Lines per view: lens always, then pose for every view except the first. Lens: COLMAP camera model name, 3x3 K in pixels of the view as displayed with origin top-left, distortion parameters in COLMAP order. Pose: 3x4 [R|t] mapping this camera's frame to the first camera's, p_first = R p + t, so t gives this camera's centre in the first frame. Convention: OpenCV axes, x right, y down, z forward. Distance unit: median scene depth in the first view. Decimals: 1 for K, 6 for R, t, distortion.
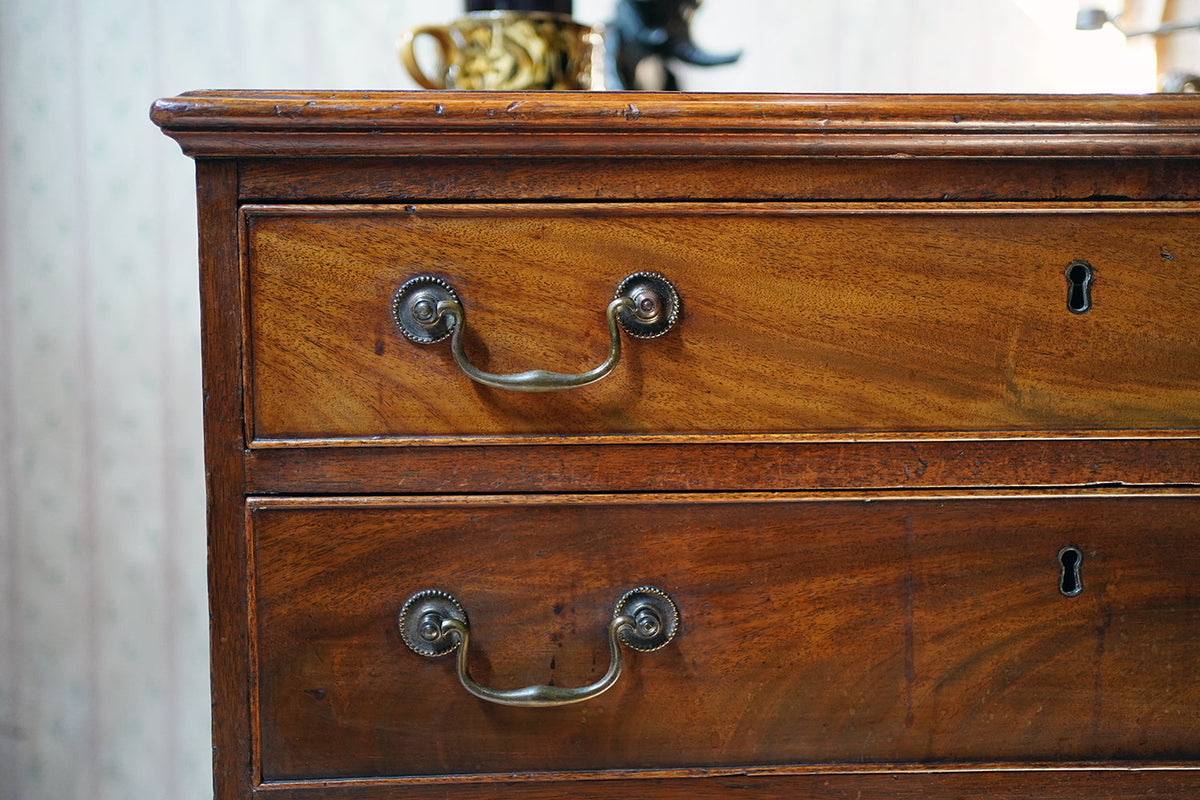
lens RADIAL K [[1228.0, 0, 603.0], [0, 1228.0, 397.0], [0, 0, 1]] dist [0.014121, 0.000000]
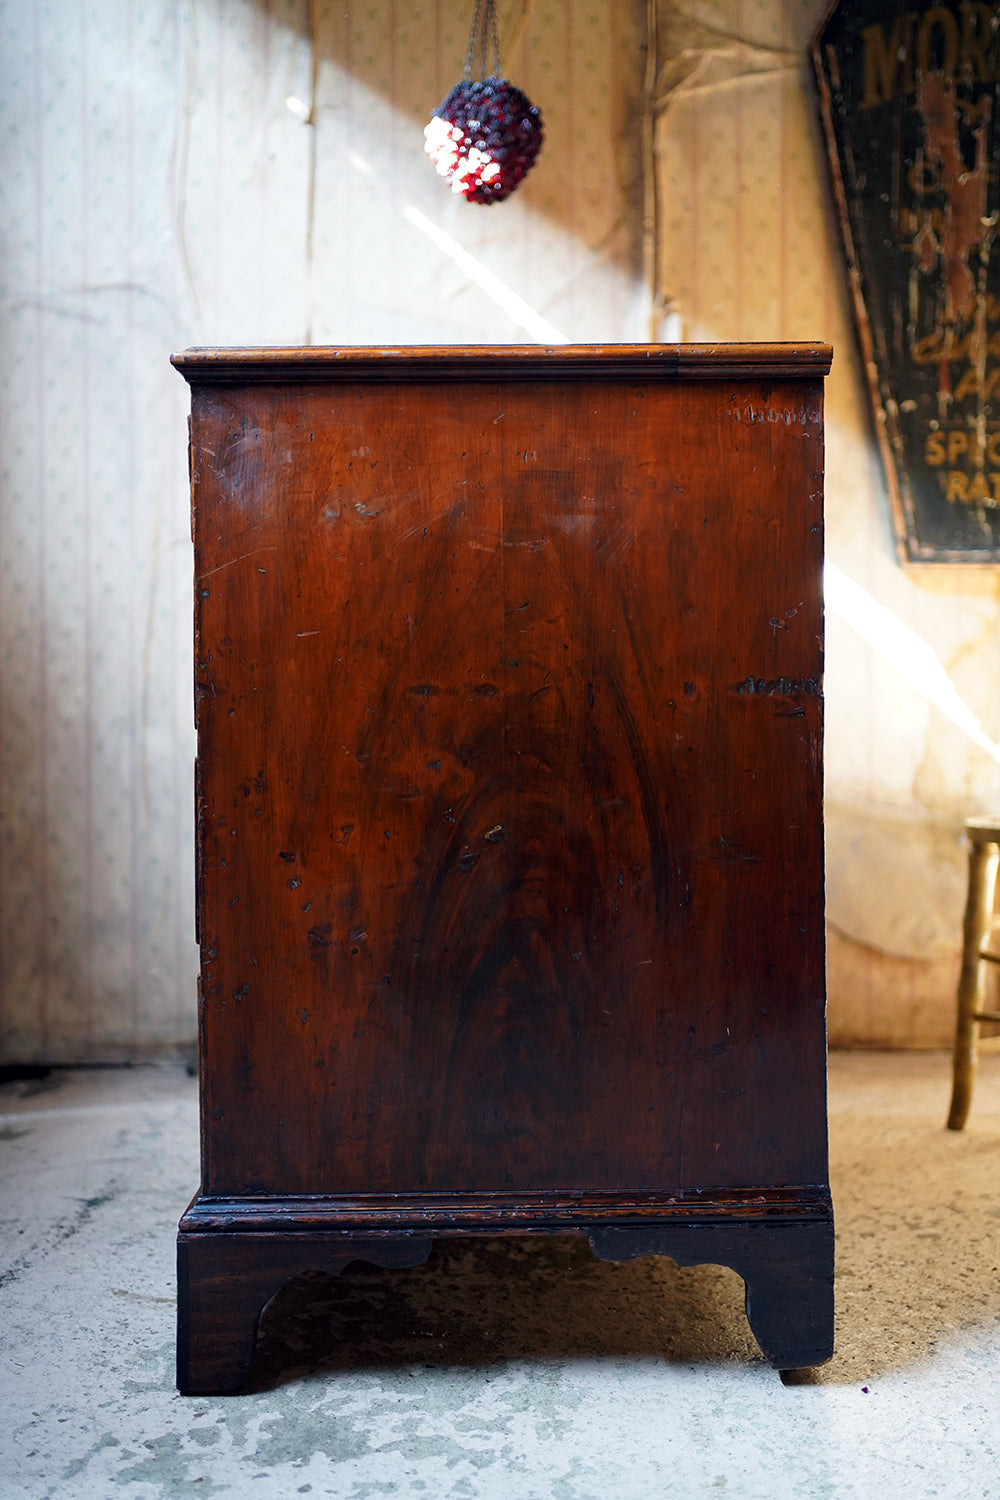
lens RADIAL K [[1535.0, 0, 507.8], [0, 1535.0, 758.0], [0, 0, 1]] dist [0.014121, 0.000000]
pose [[0.999887, 0.004121, -0.014432, 0.520984], [-0.004595, 0.999446, -0.032970, 0.520516], [0.014288, 0.033033, 0.999352, -2.242225]]
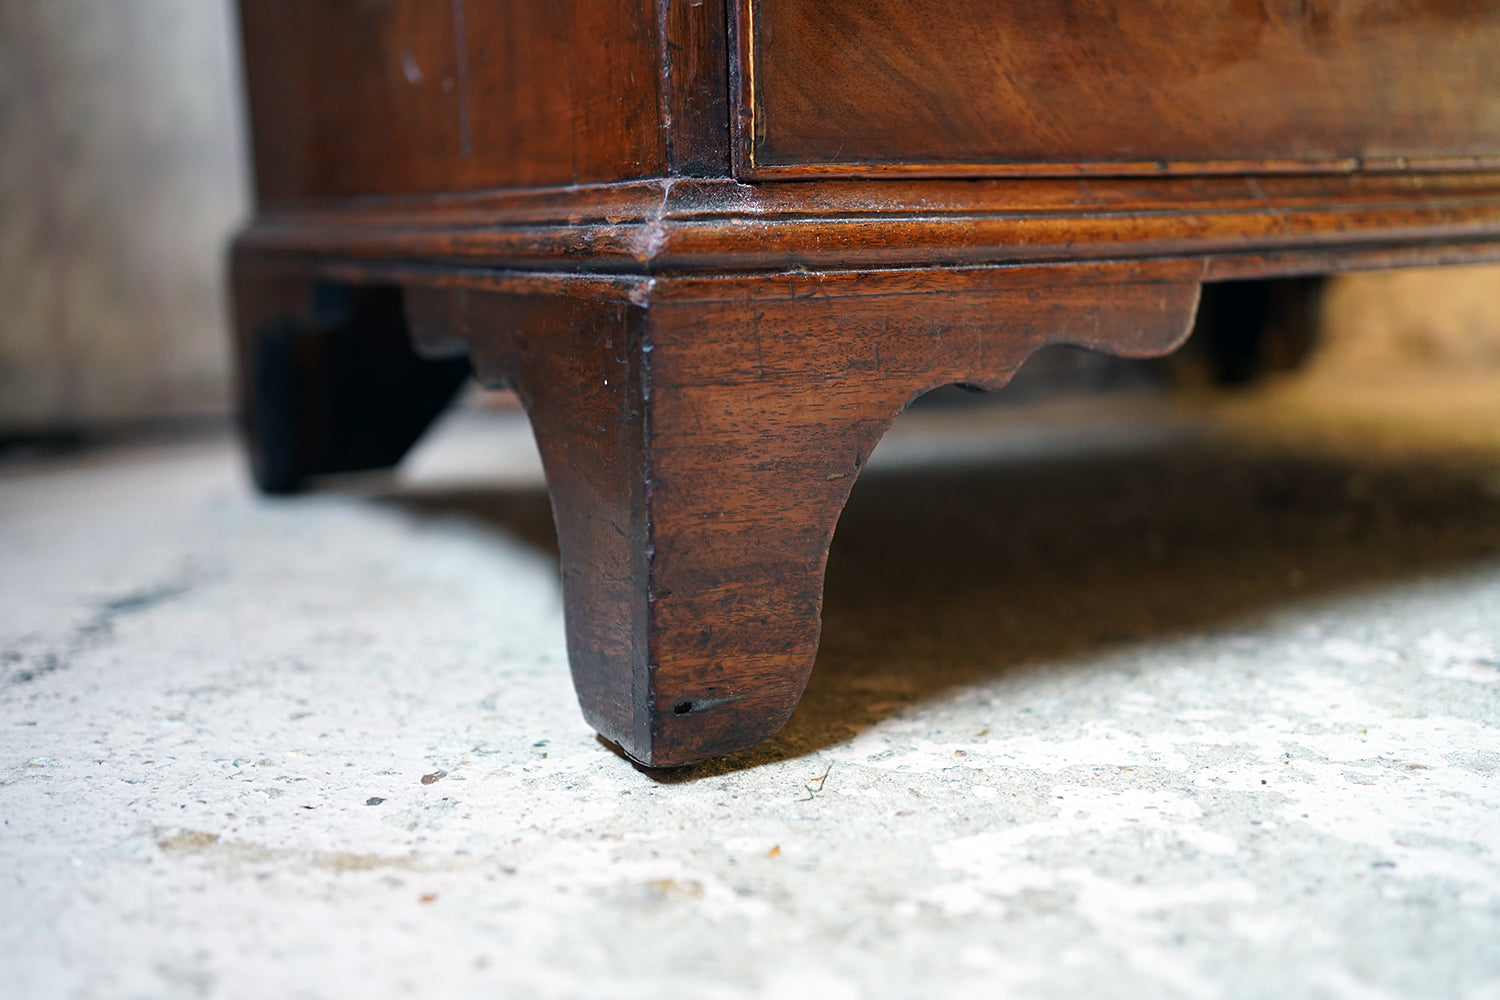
lens RADIAL K [[1535.0, 0, 721.0], [0, 1535.0, 532.2], [0, 0, 1]] dist [0.014121, 0.000000]
pose [[0.998851, -0.034978, 0.032759, 0.028525], [0.030970, 0.992797, 0.115738, 1.159902], [-0.036571, -0.114591, 0.992739, -0.206776]]
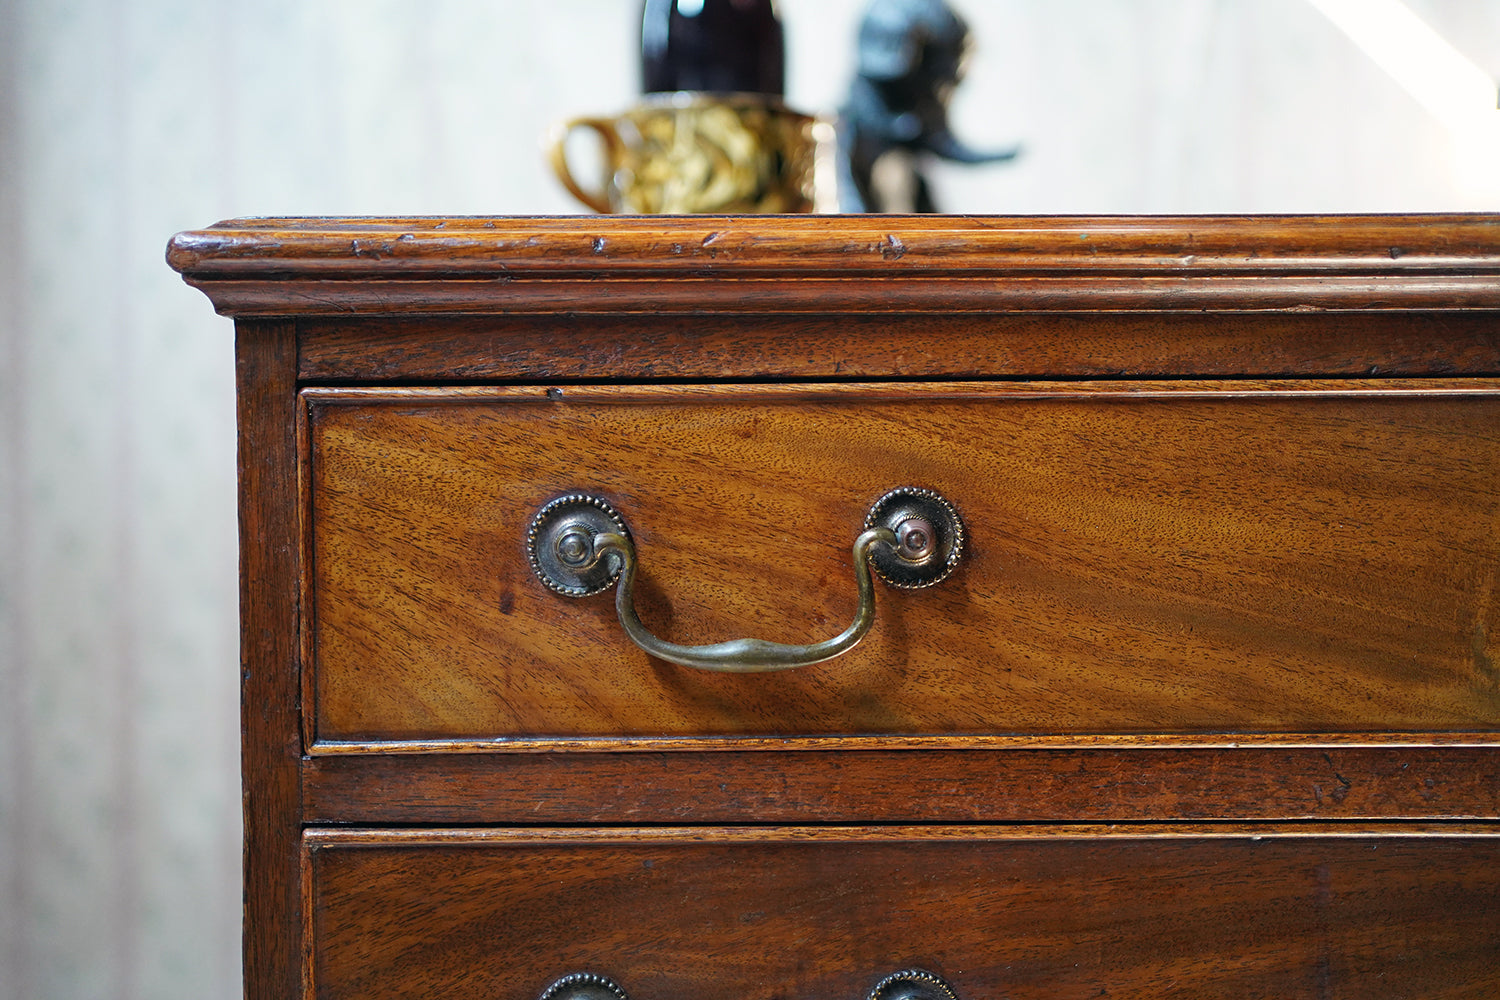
lens RADIAL K [[1535.0, 0, 748.2], [0, 1535.0, 492.1], [0, 0, 1]] dist [0.014121, 0.000000]
pose [[0.999241, 0.000115, -0.038953, -0.020228], [-0.001973, 0.998862, -0.047659, -0.059324], [0.038903, 0.047700, 0.998104, 0.178405]]
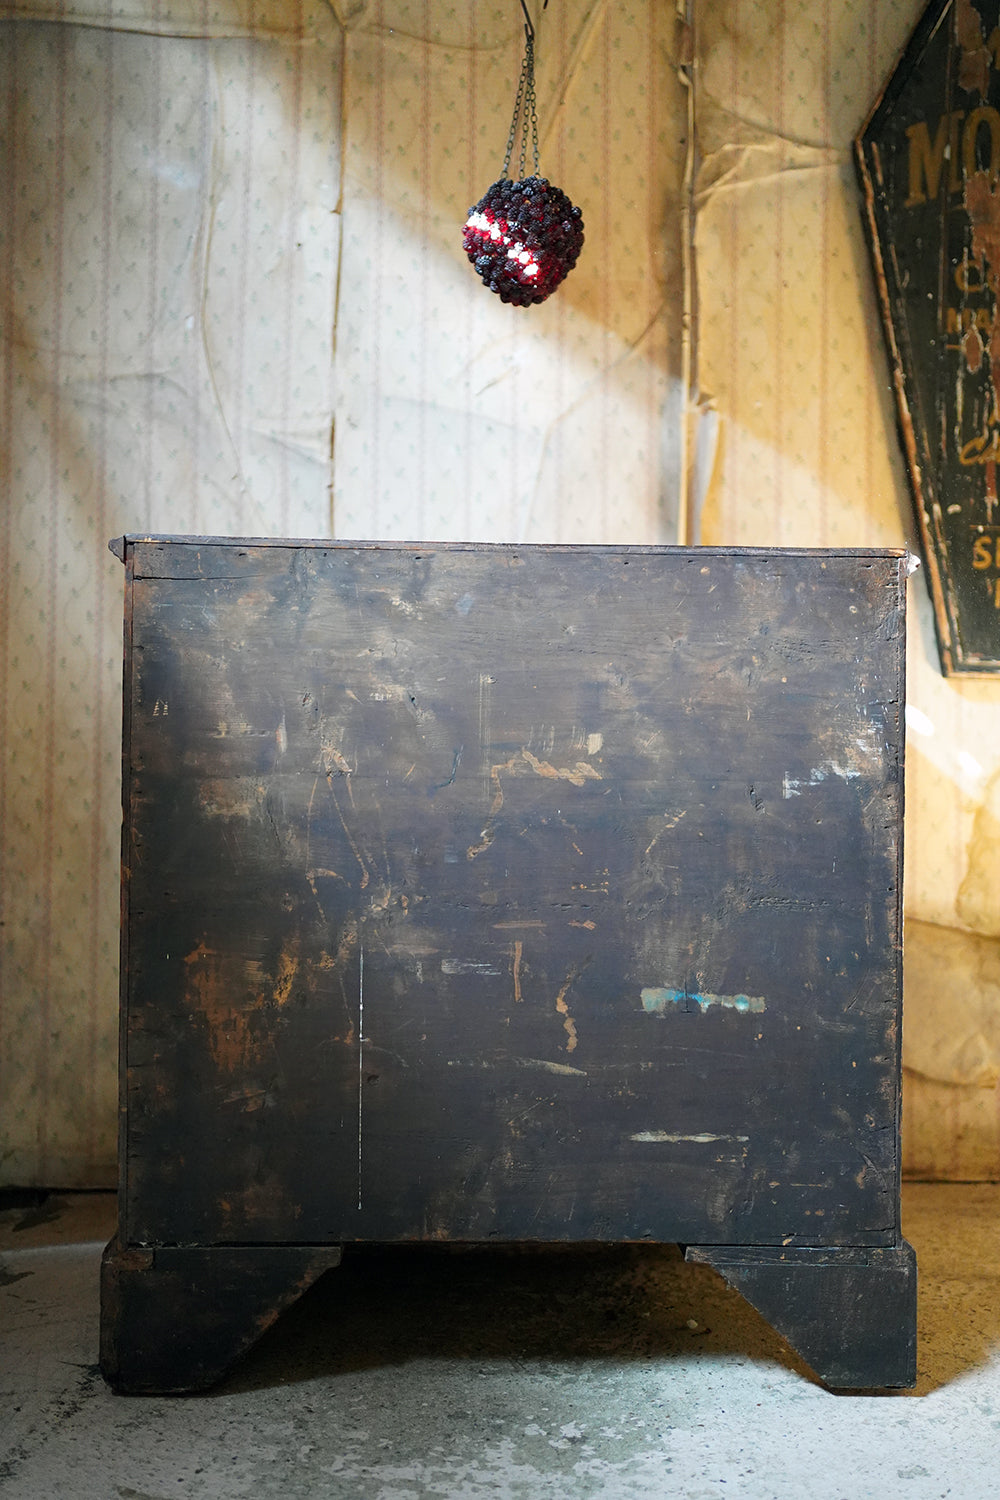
lens RADIAL K [[1535.0, 0, 510.7], [0, 1535.0, 746.7], [0, 0, 1]] dist [0.014121, 0.000000]
pose [[0.999849, 0.015550, -0.007766, 0.420638], [-0.016074, 0.997227, -0.072664, 0.352320], [0.006615, 0.072778, 0.997326, -2.068619]]
